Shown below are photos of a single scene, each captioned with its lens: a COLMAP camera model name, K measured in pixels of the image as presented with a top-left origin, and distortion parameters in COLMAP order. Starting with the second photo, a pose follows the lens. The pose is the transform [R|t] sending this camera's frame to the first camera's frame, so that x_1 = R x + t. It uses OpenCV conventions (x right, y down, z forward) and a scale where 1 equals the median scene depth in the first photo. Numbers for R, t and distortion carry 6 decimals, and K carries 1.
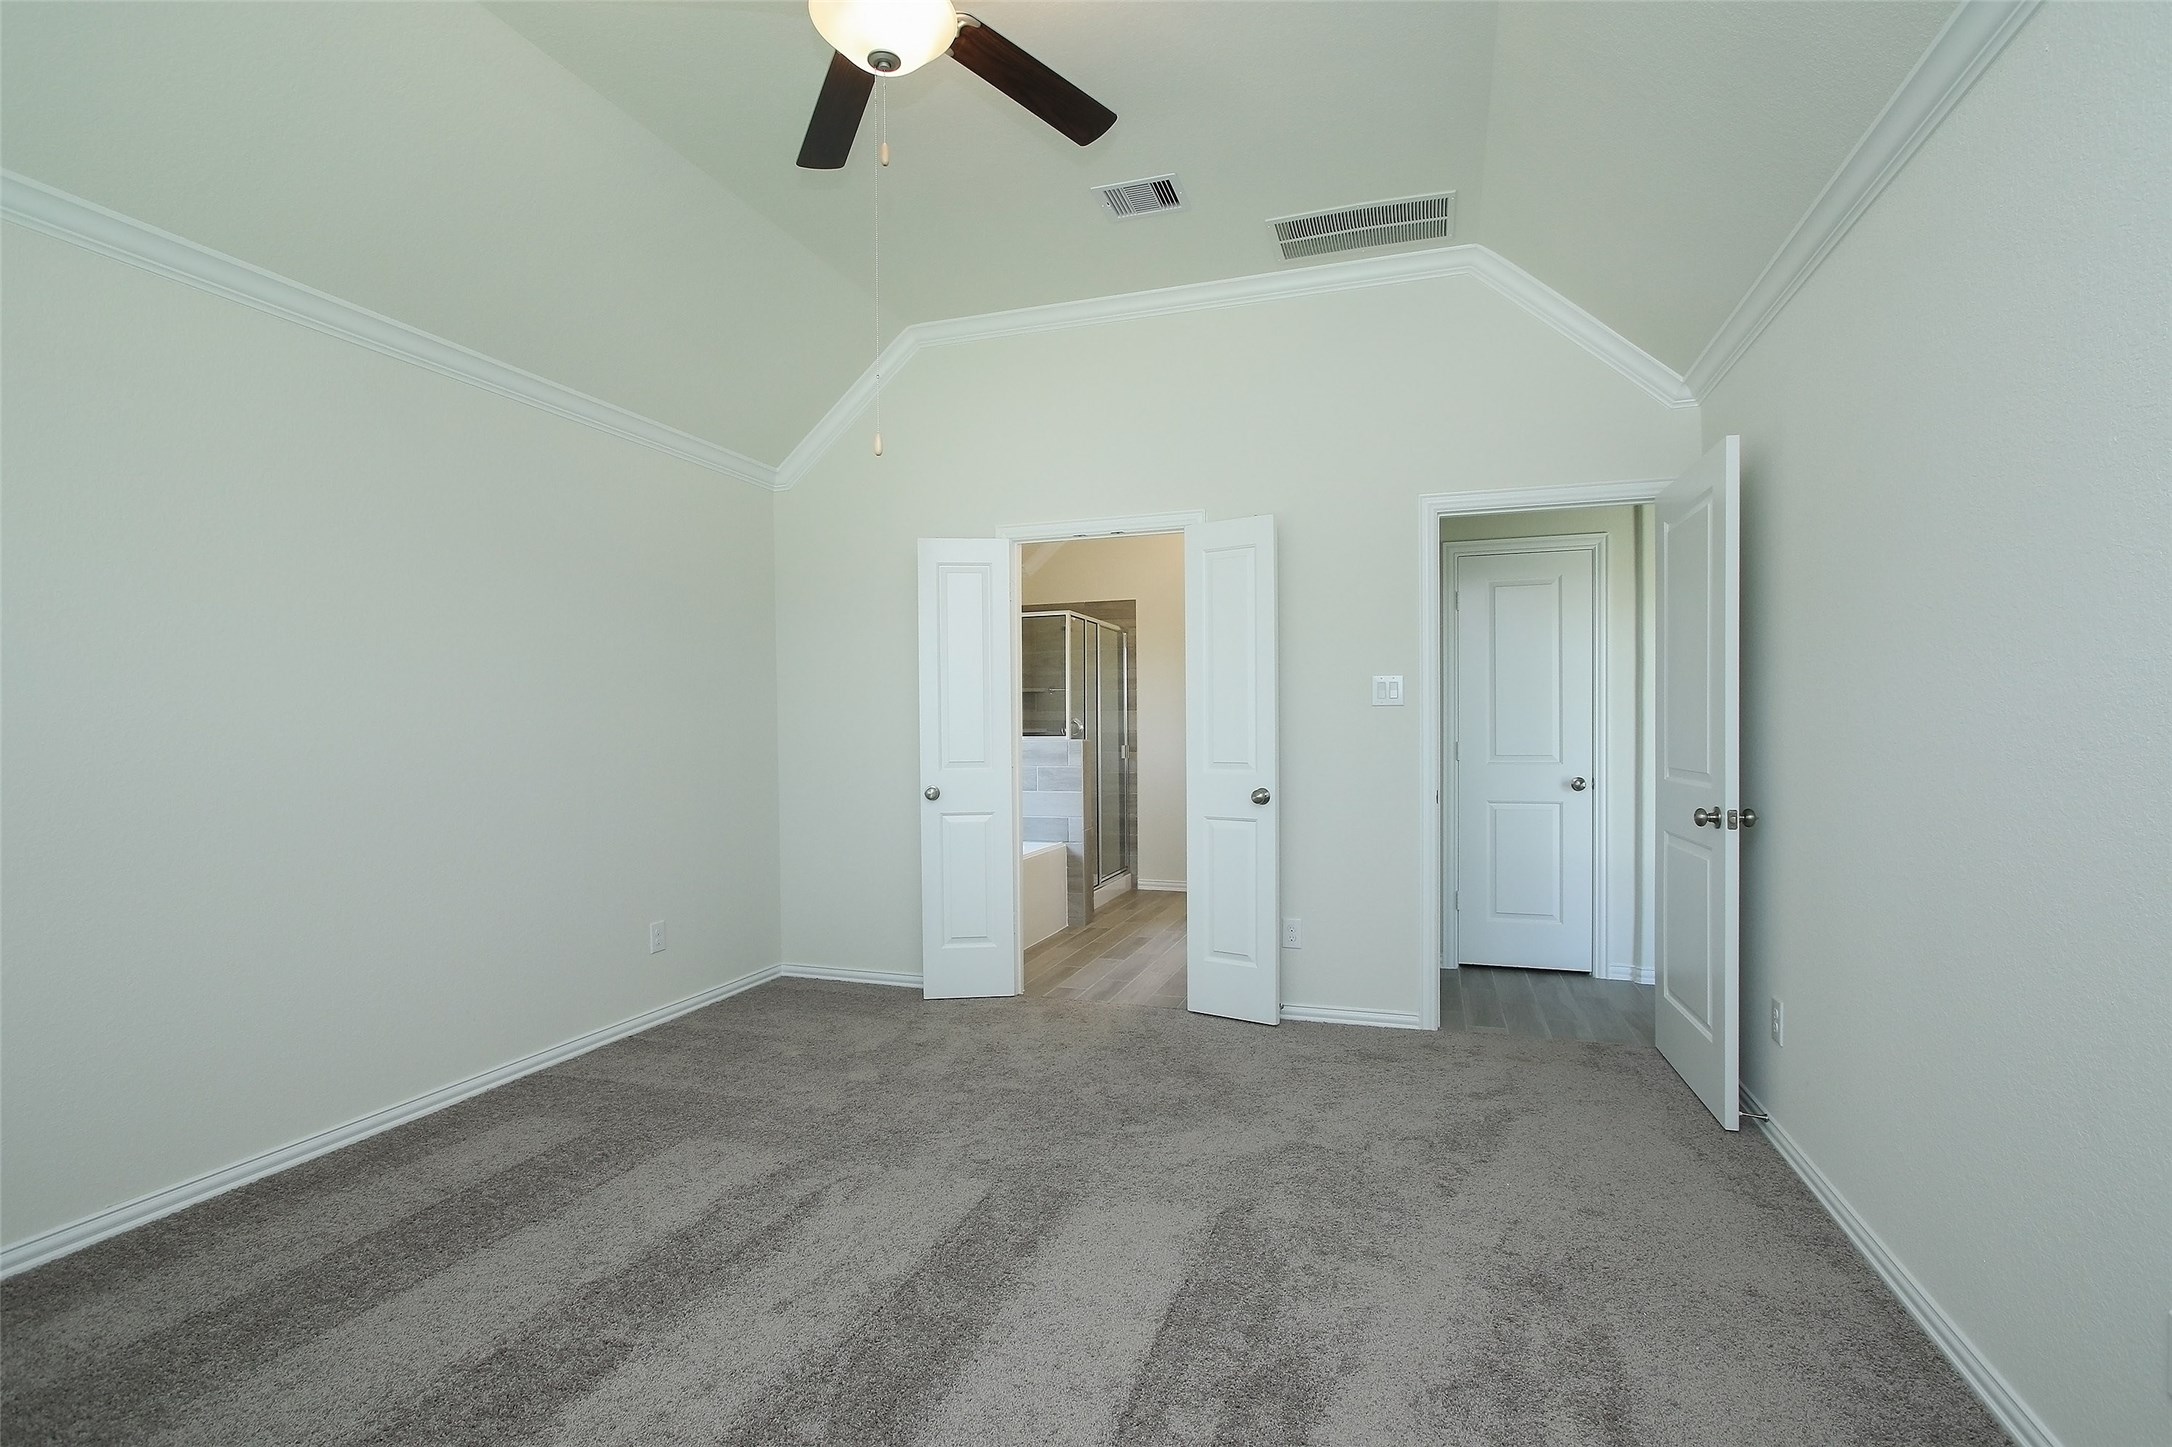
lens RADIAL K [[990.6, 0, 1087.4], [0, 990.6, 739.5], [0, 0, 1]] dist [-0.023005, 0.006997]
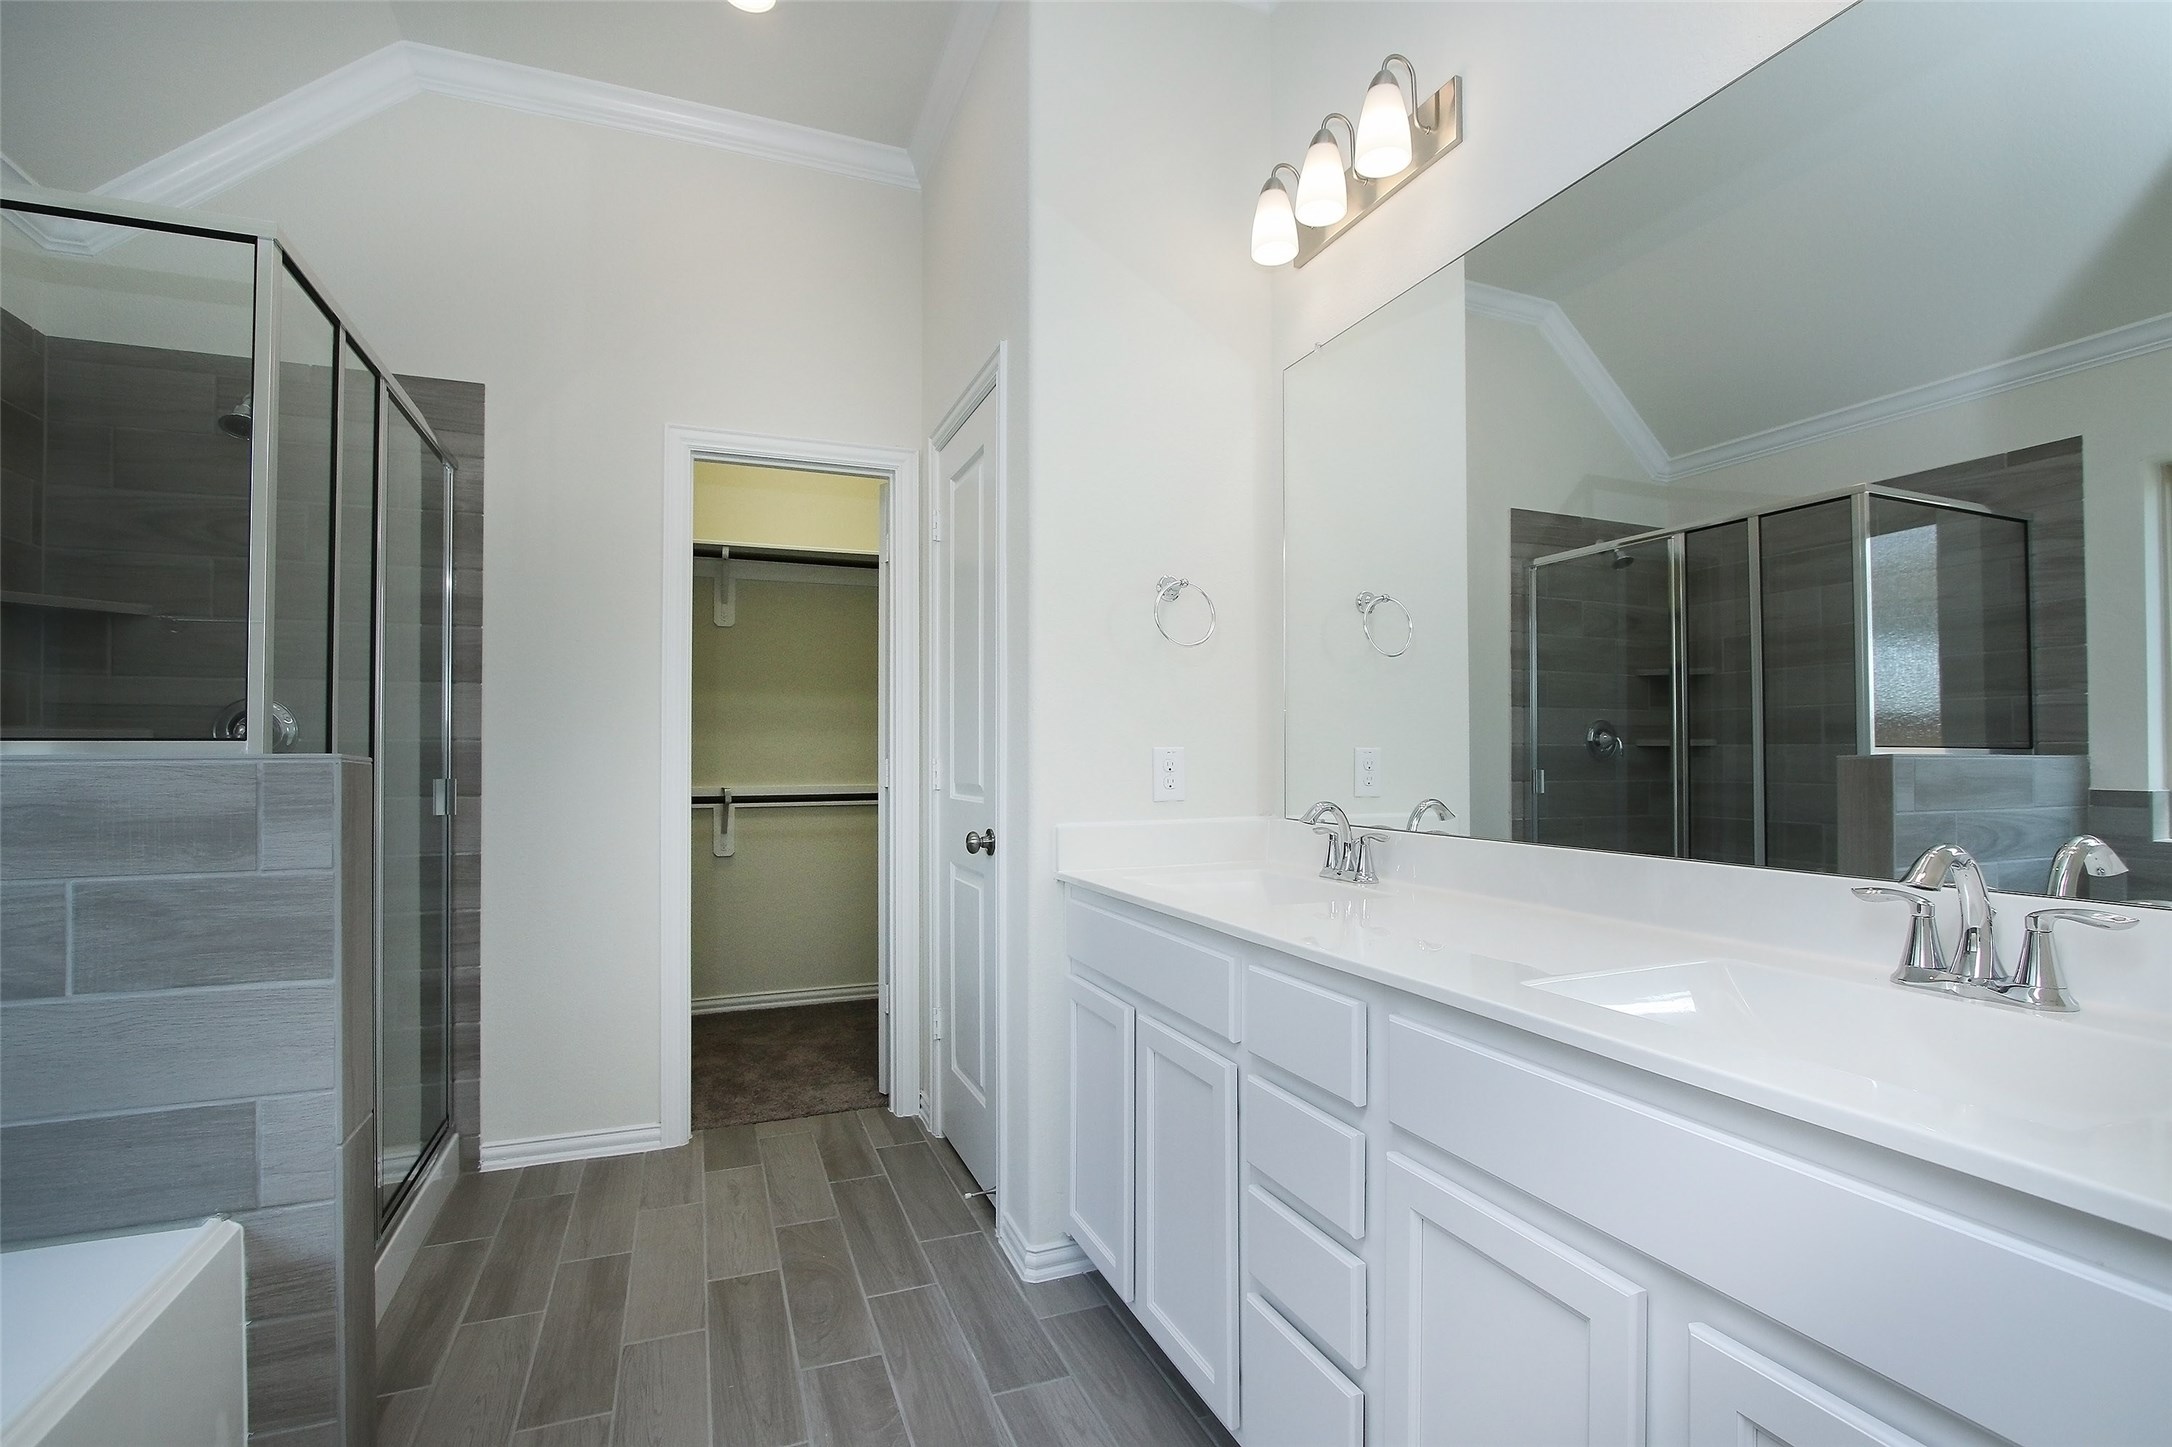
lens RADIAL K [[990.6, 0, 1087.4], [0, 990.6, 739.5], [0, 0, 1]] dist [-0.023005, 0.006997]
pose [[0.756833, 0.014733, 0.653442, -0.018211], [0.009177, 0.999408, -0.033162, 0.005587], [-0.653544, 0.031095, 0.756250, 0.576462]]
